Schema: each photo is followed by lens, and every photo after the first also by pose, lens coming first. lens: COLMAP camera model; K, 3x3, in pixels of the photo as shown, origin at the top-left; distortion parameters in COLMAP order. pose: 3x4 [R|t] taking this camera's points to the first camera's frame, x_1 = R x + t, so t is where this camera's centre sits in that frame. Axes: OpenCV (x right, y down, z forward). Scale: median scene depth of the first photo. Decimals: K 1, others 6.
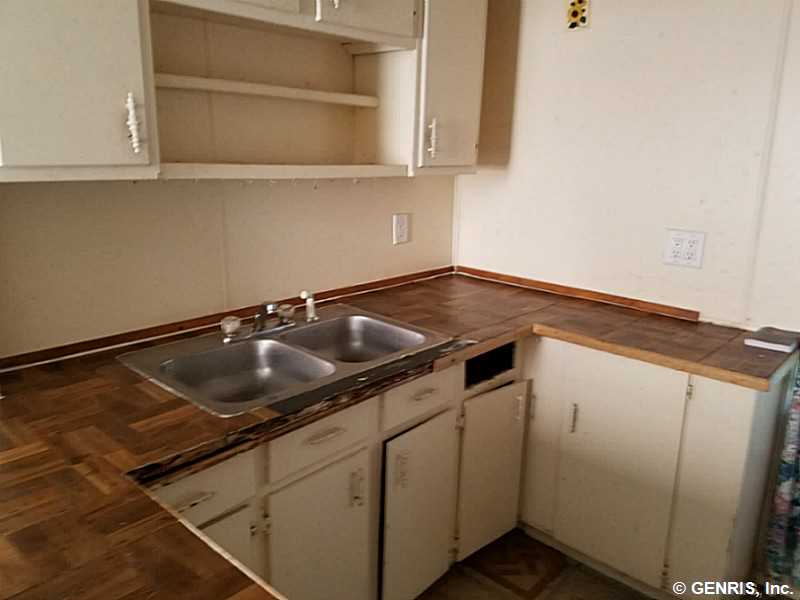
lens RADIAL K [[613.2, 0, 400.0], [0, 613.2, 300.0], [0, 0, 1]] dist [0.194643, -0.320309]
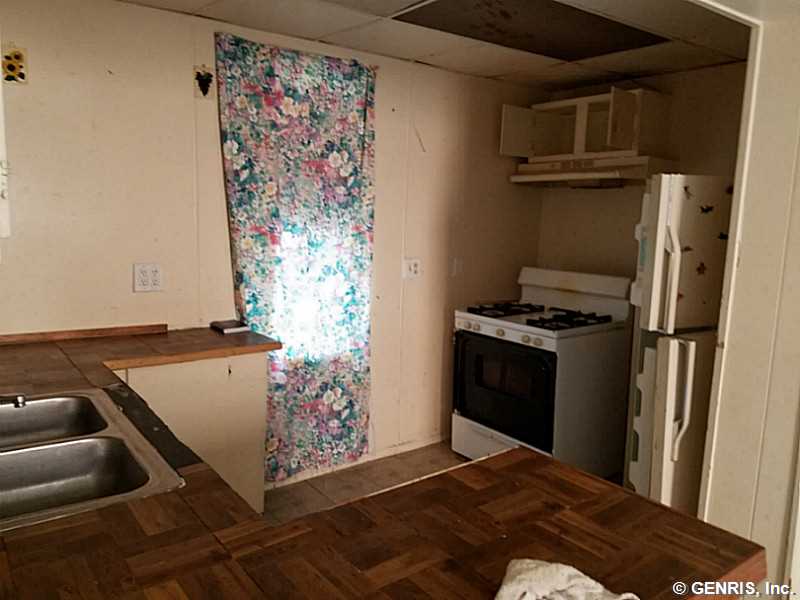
lens RADIAL K [[613.2, 0, 400.0], [0, 613.2, 300.0], [0, 0, 1]] dist [0.194643, -0.320309]
pose [[0.165283, -0.153796, 0.974181, -0.806678], [0.213538, 0.969916, 0.116893, -0.089666], [-0.962851, 0.188704, 0.193152, 0.335043]]
